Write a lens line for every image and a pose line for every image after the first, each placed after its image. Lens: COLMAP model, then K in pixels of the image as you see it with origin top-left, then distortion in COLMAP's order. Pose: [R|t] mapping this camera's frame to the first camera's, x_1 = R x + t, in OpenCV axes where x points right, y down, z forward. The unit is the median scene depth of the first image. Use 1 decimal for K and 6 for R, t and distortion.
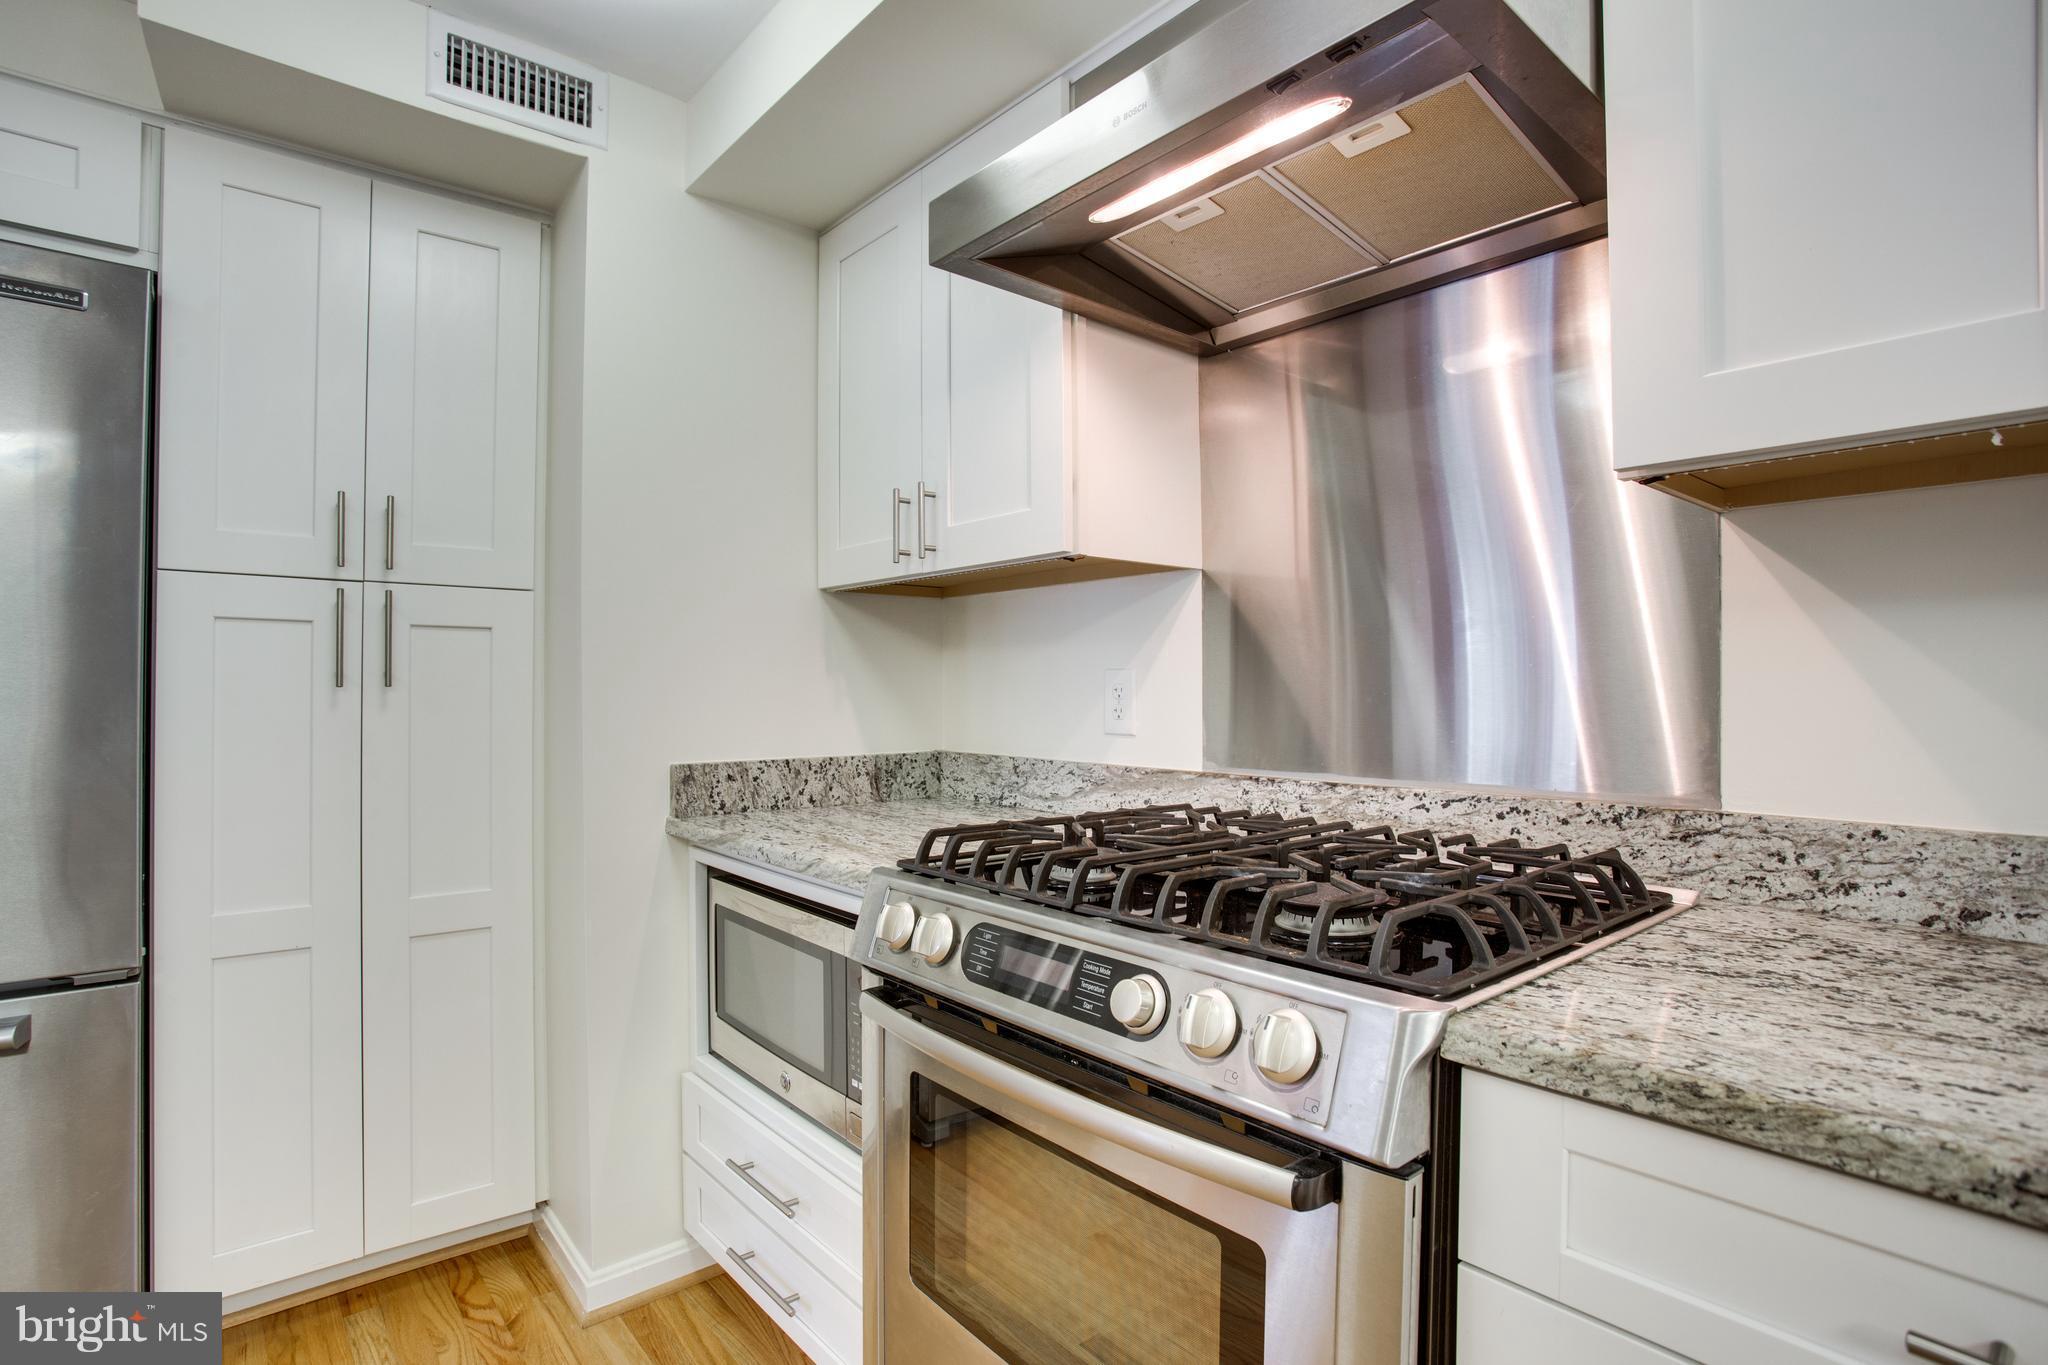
lens RADIAL K [[1011.0, 0, 1009.4], [0, 1011.0, 683.3], [0, 0, 1]] dist [-0.070093, 0.031068]
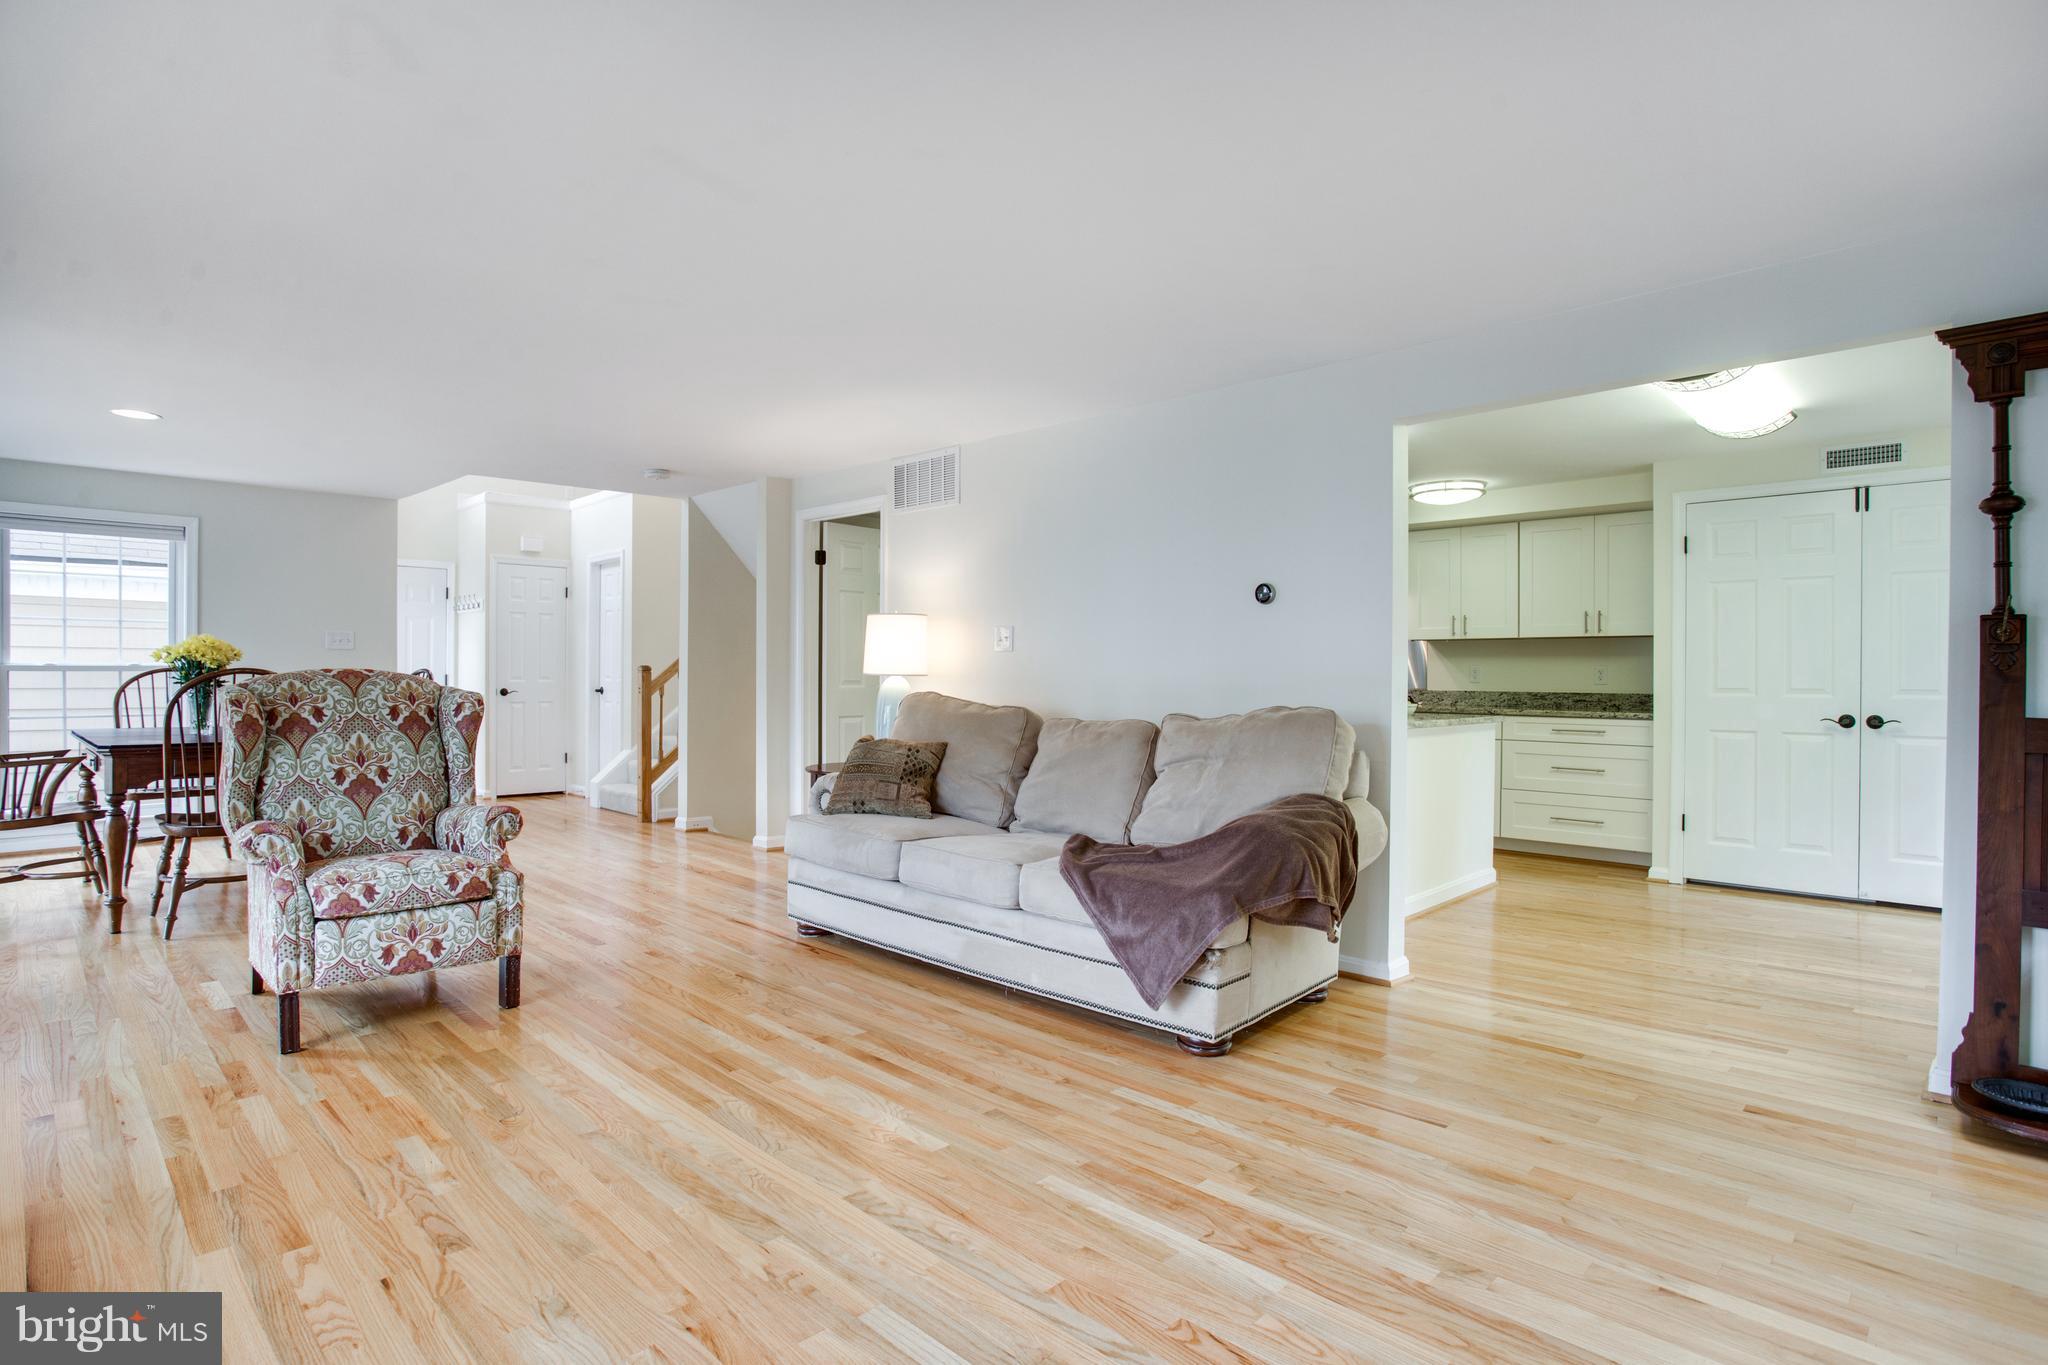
lens RADIAL K [[1042.2, 0, 1024.5], [0, 1042.2, 676.3], [0, 0, 1]] dist [-0.079286, 0.039961]
pose [[0.994293, 0.004566, 0.106586, -1.578726], [-0.005885, 0.999910, 0.012069, -0.012209], [-0.106521, -0.012627, 0.994230, -3.298884]]
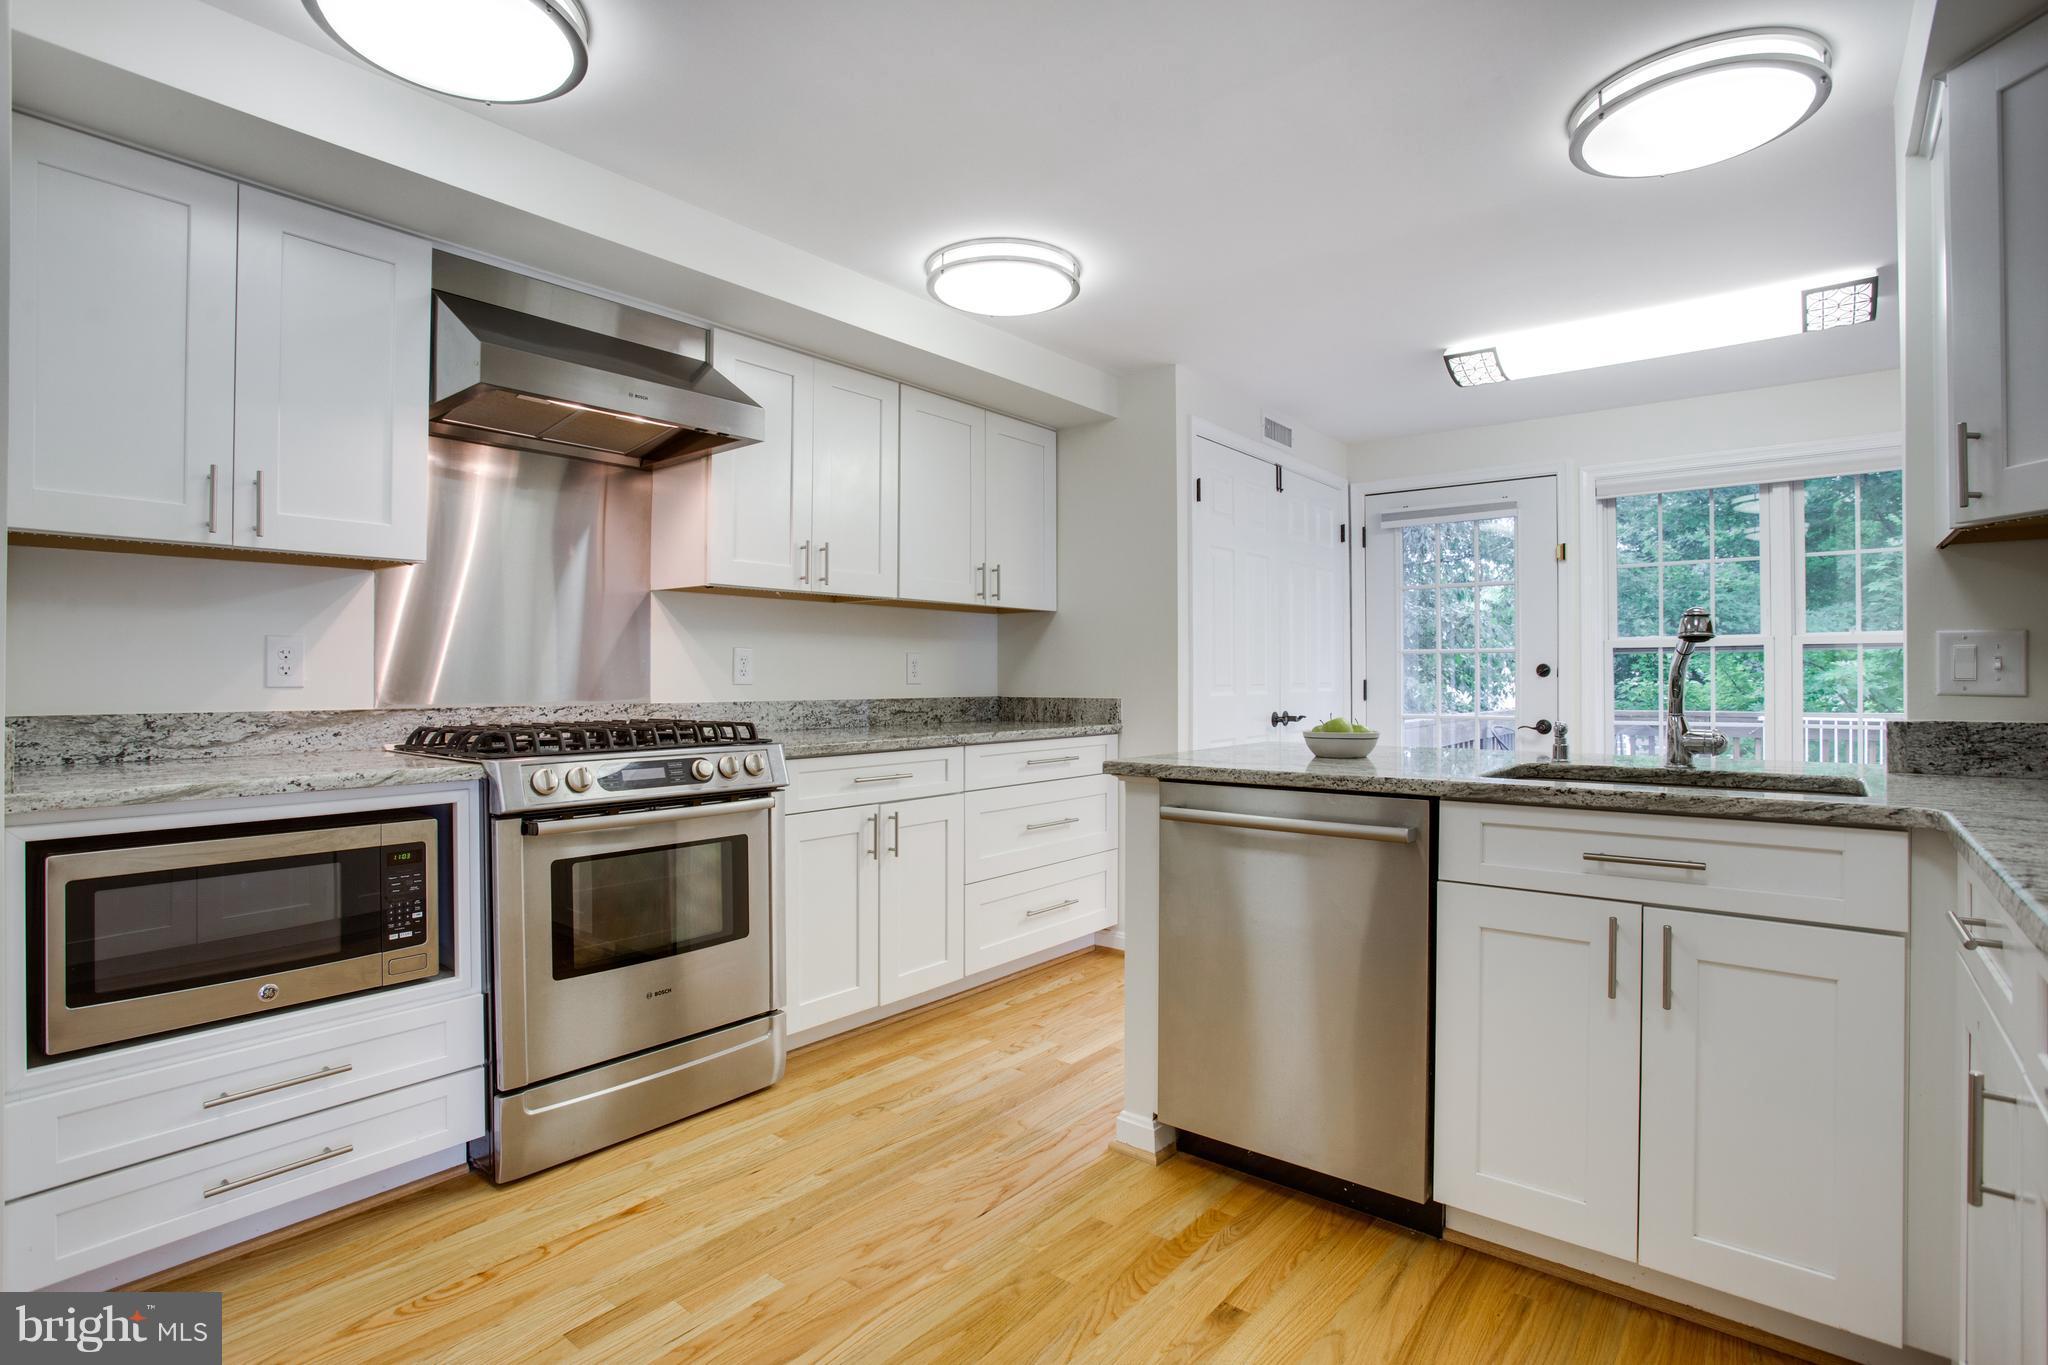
lens RADIAL K [[1007.8, 0, 1018.3], [0, 1007.8, 672.8], [0, 0, 1]] dist [-0.074547, 0.034221]
pose [[-0.189842, 0.002139, 0.981812, -1.368936], [-0.008537, 0.999956, -0.003830, 0.030943], [-0.981778, -0.009109, -0.189815, 0.343503]]
